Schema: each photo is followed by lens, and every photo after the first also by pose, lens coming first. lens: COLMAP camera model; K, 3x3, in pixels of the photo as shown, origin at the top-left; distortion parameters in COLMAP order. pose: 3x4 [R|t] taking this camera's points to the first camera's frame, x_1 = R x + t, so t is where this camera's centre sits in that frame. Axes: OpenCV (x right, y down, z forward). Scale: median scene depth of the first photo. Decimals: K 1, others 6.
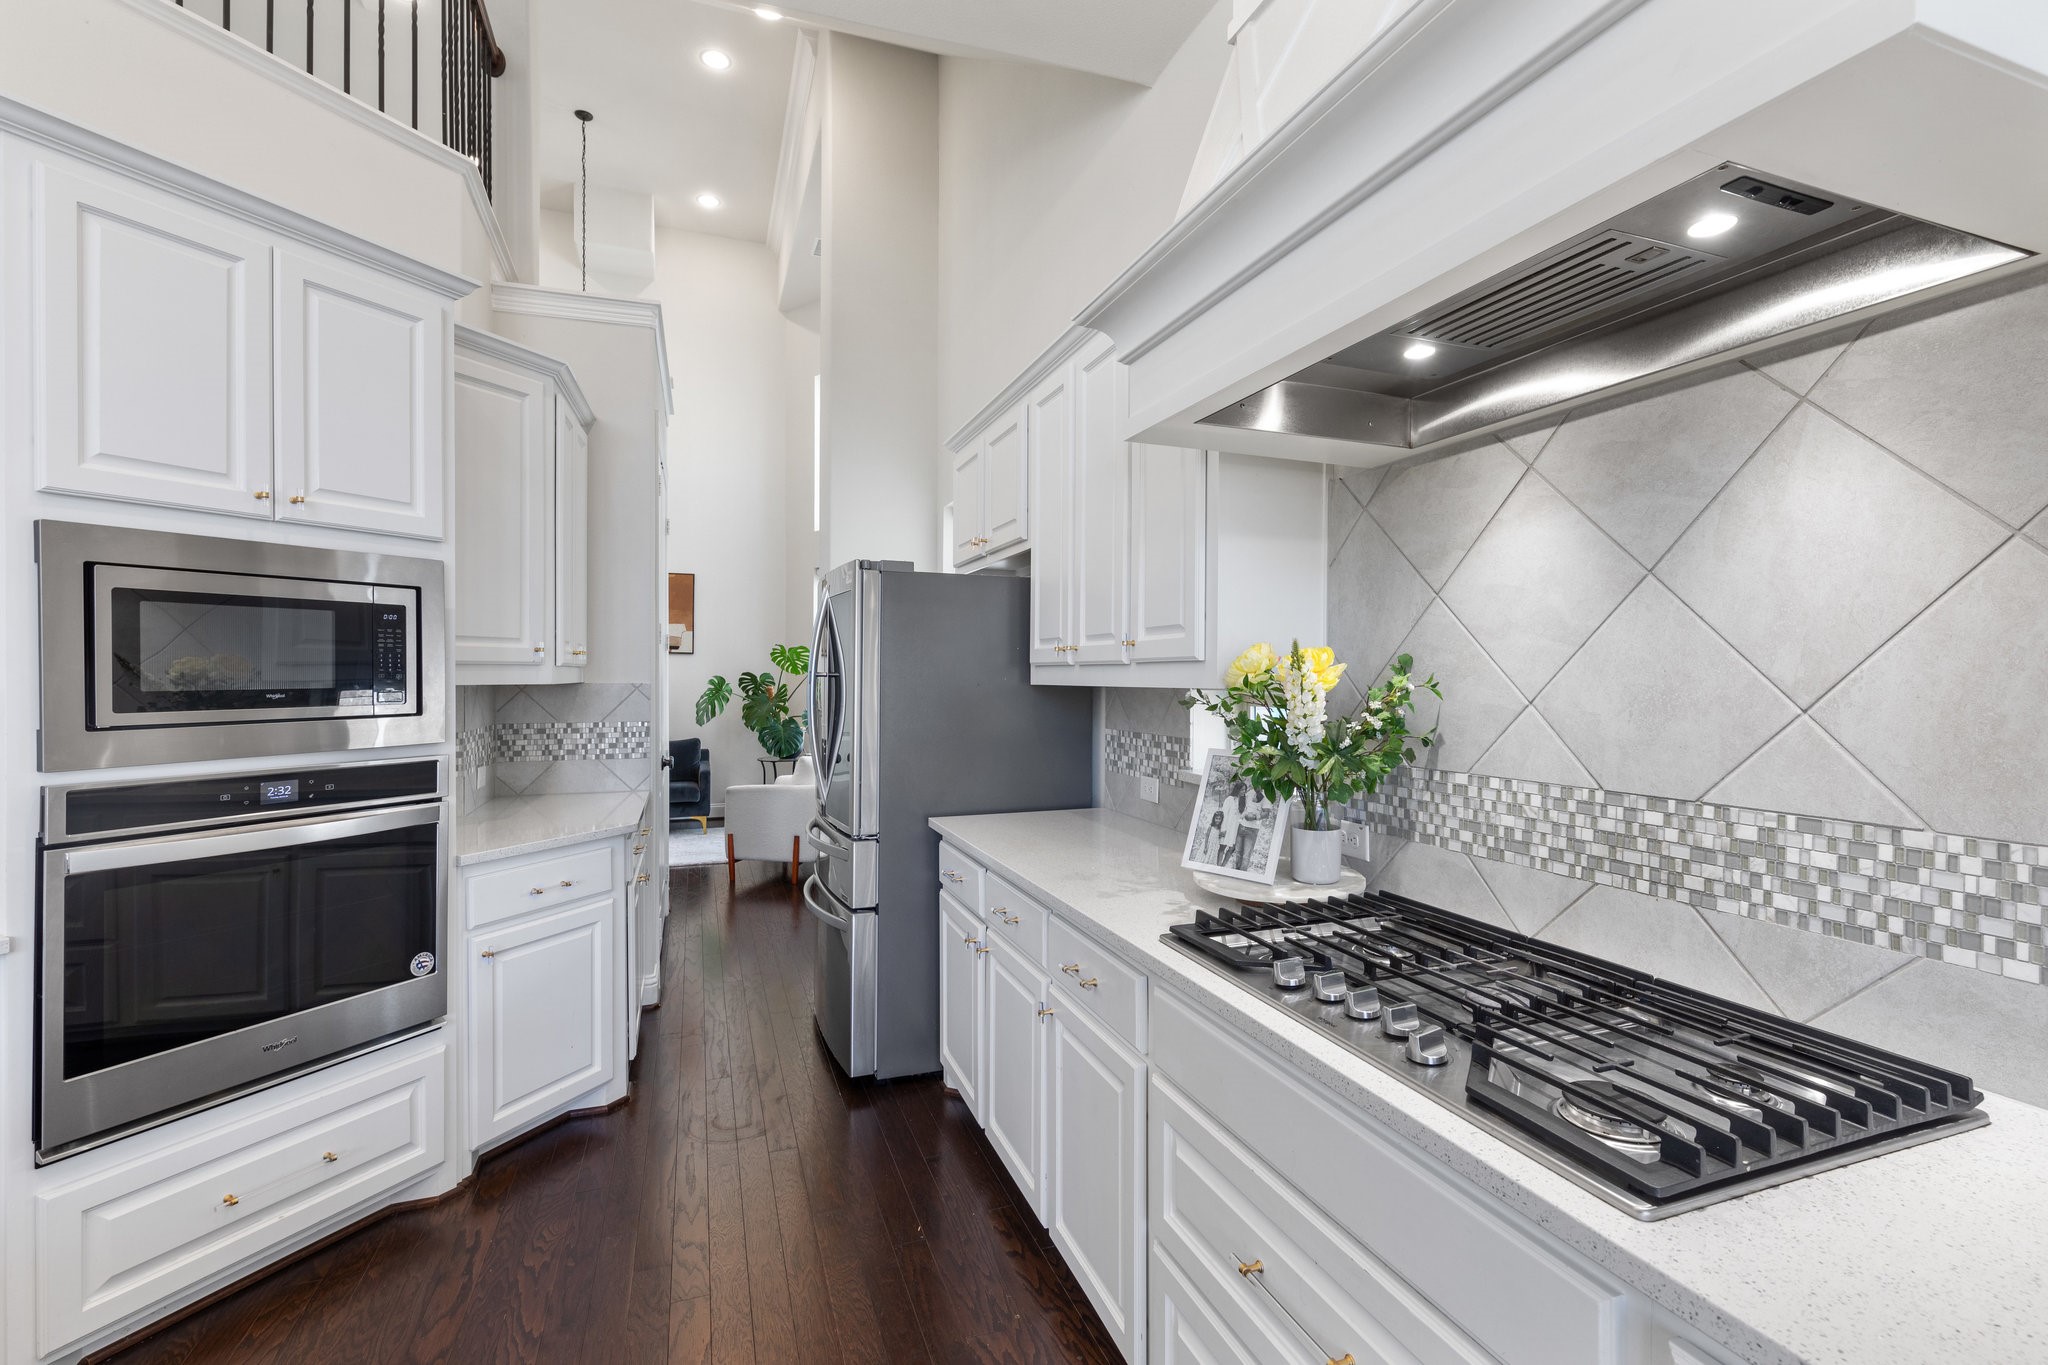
lens RADIAL K [[907.3, 0, 1032.0], [0, 907.3, 675.7], [0, 0, 1]] dist [0.000169, -0.000946]
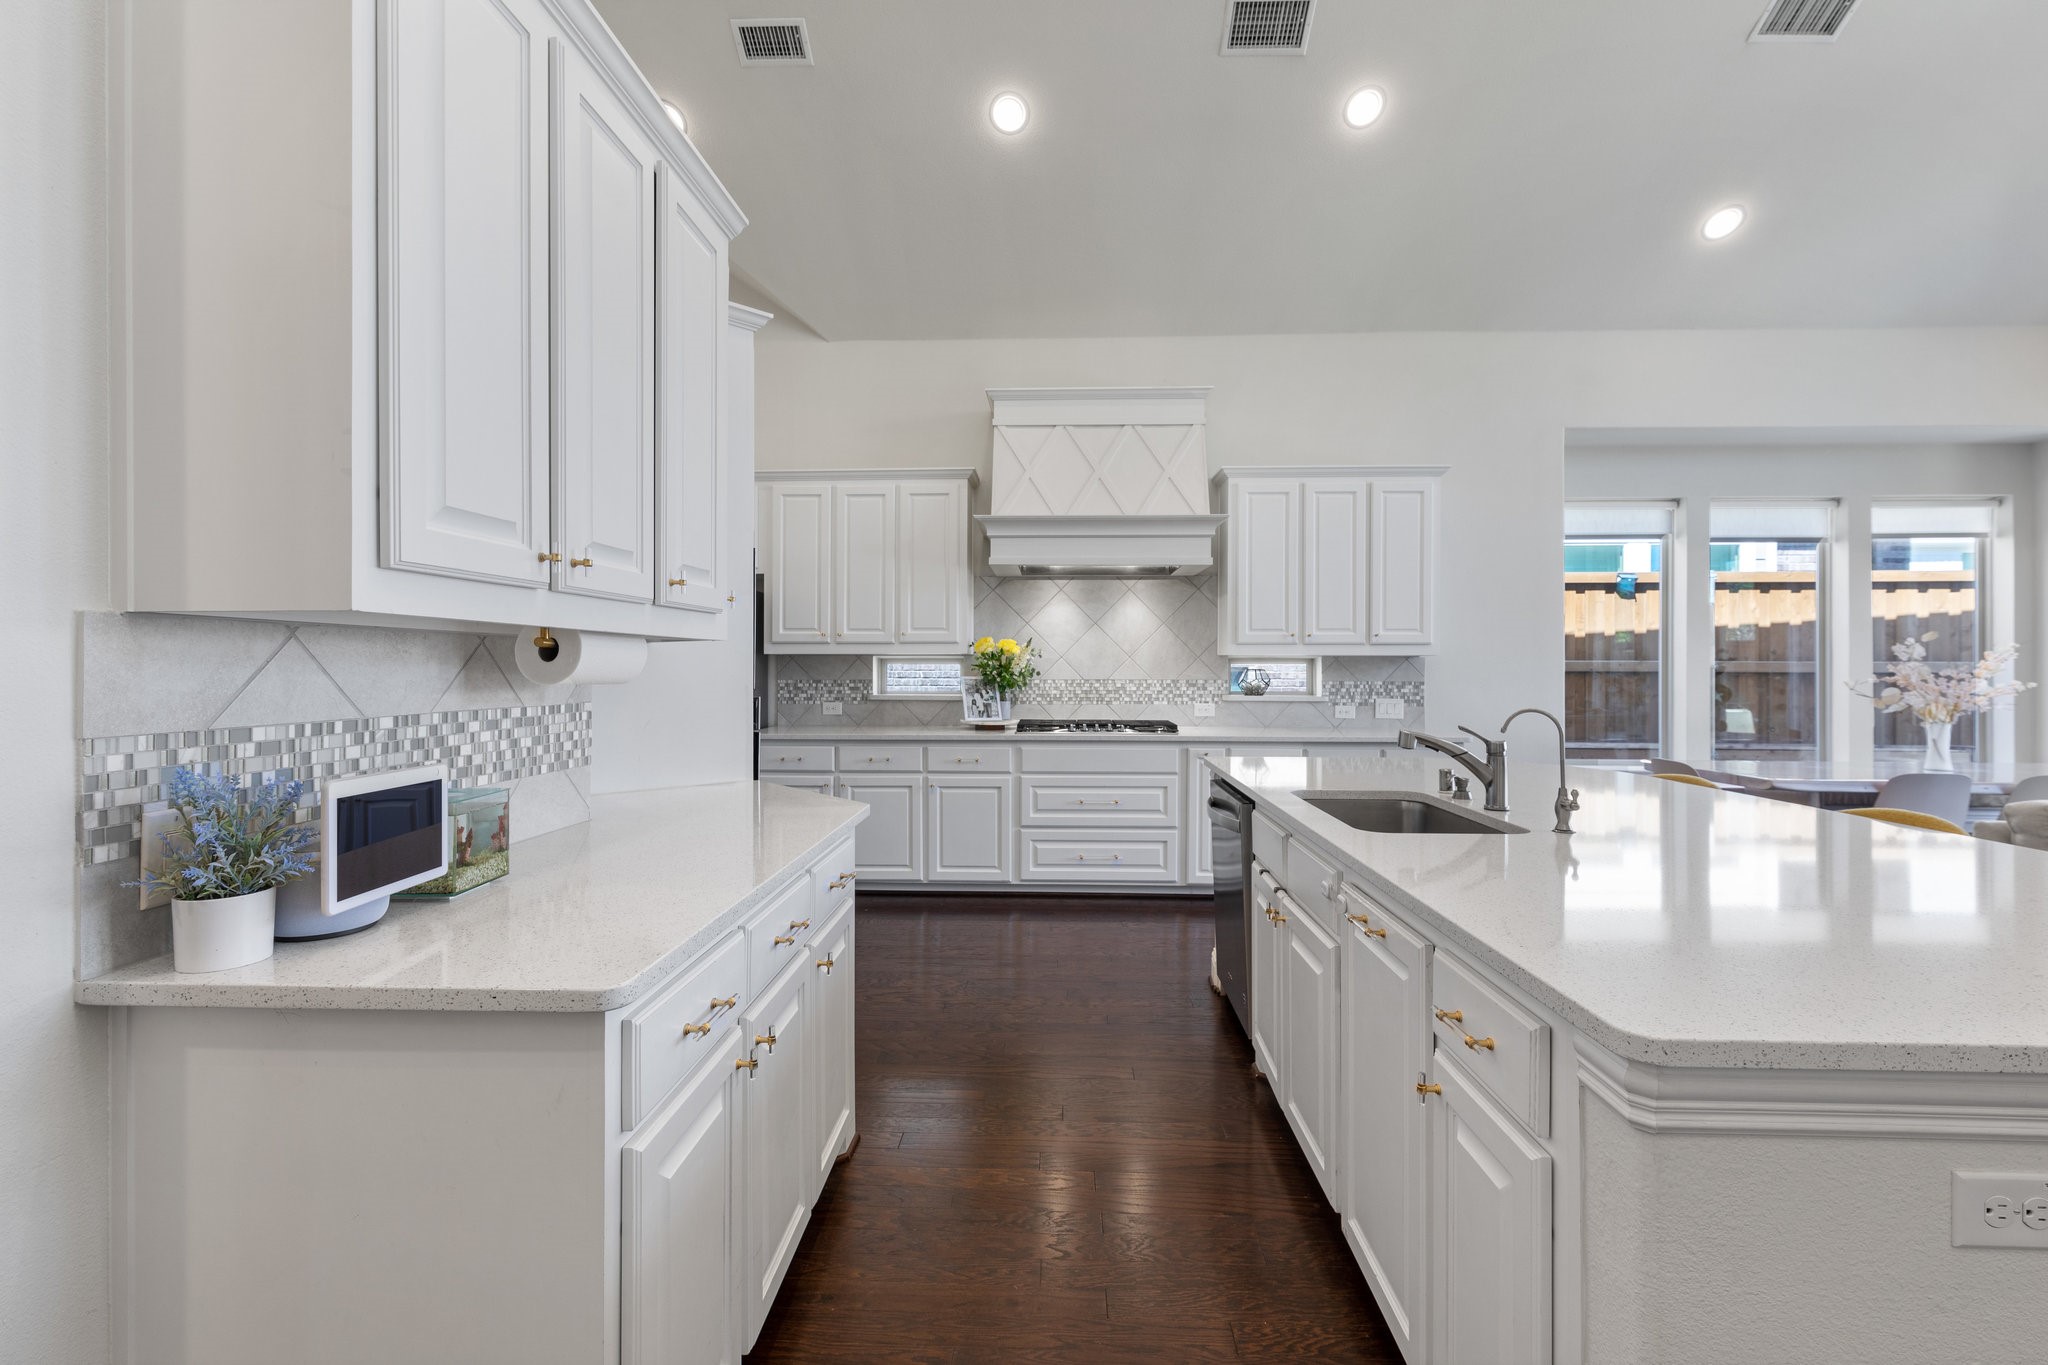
lens RADIAL K [[874.6, 0, 1029.2], [0, 874.6, 666.9], [0, 0, 1]] dist [0.001991, -0.000077]
pose [[0.382271, -0.001608, 0.924049, -2.216373], [-0.000482, 0.999998, 0.001940, 0.051559], [-0.924050, -0.001187, 0.382270, -0.146347]]
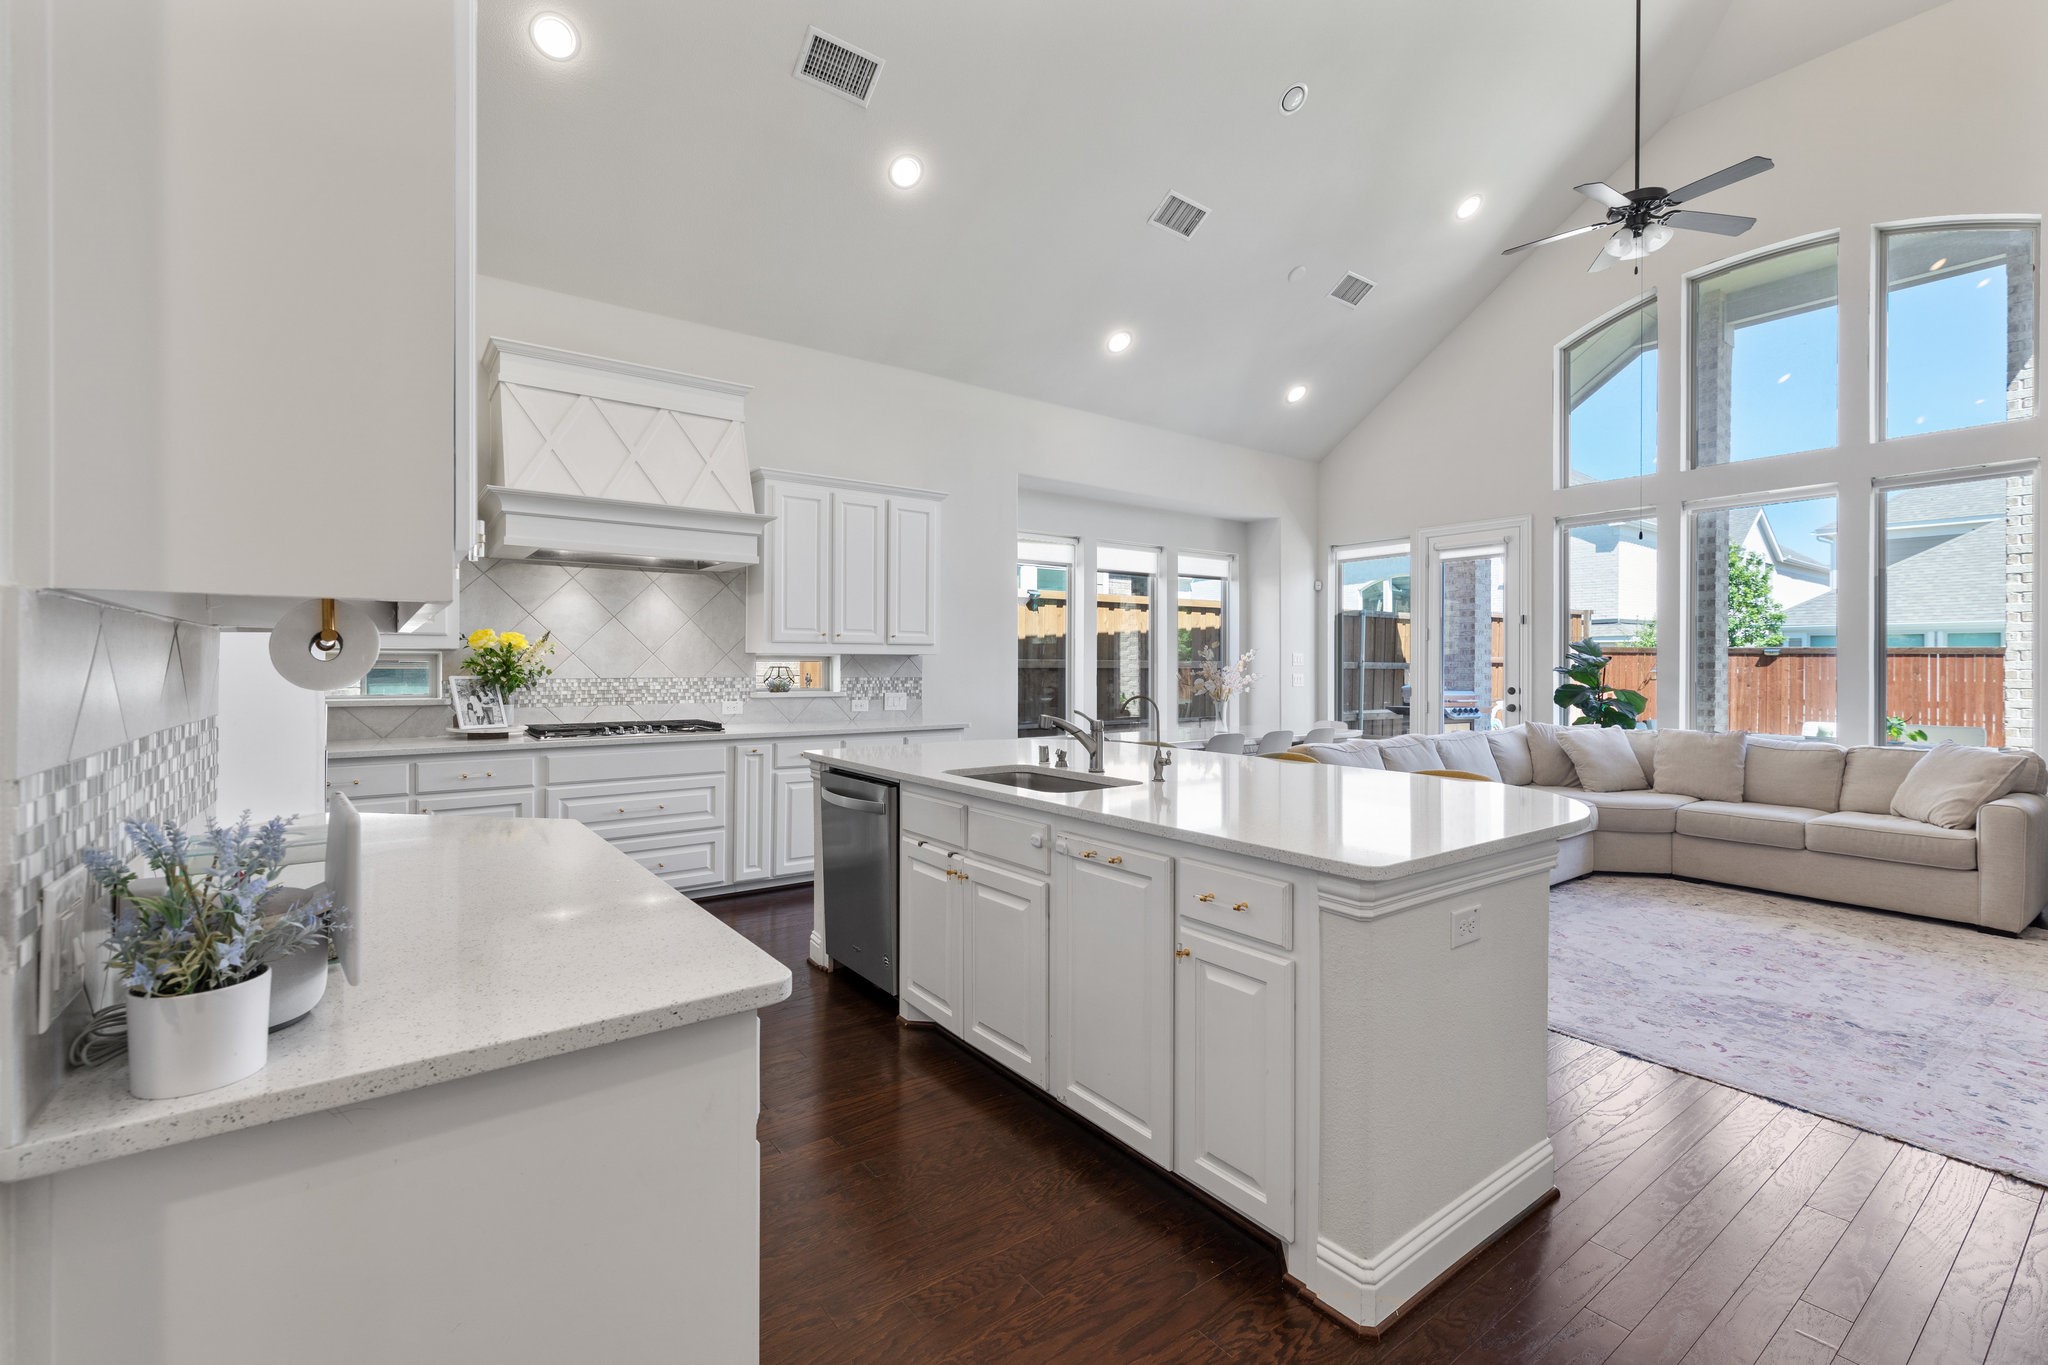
lens RADIAL K [[892.0, 0, 1028.3], [0, 892.0, 663.9], [0, 0, 1]] dist [0.002733, 0.000212]
pose [[-0.283352, -0.002096, 0.959014, -2.408829], [-0.002622, 0.999996, 0.001411, 0.048794], [-0.959012, -0.002115, -0.283356, 0.313605]]
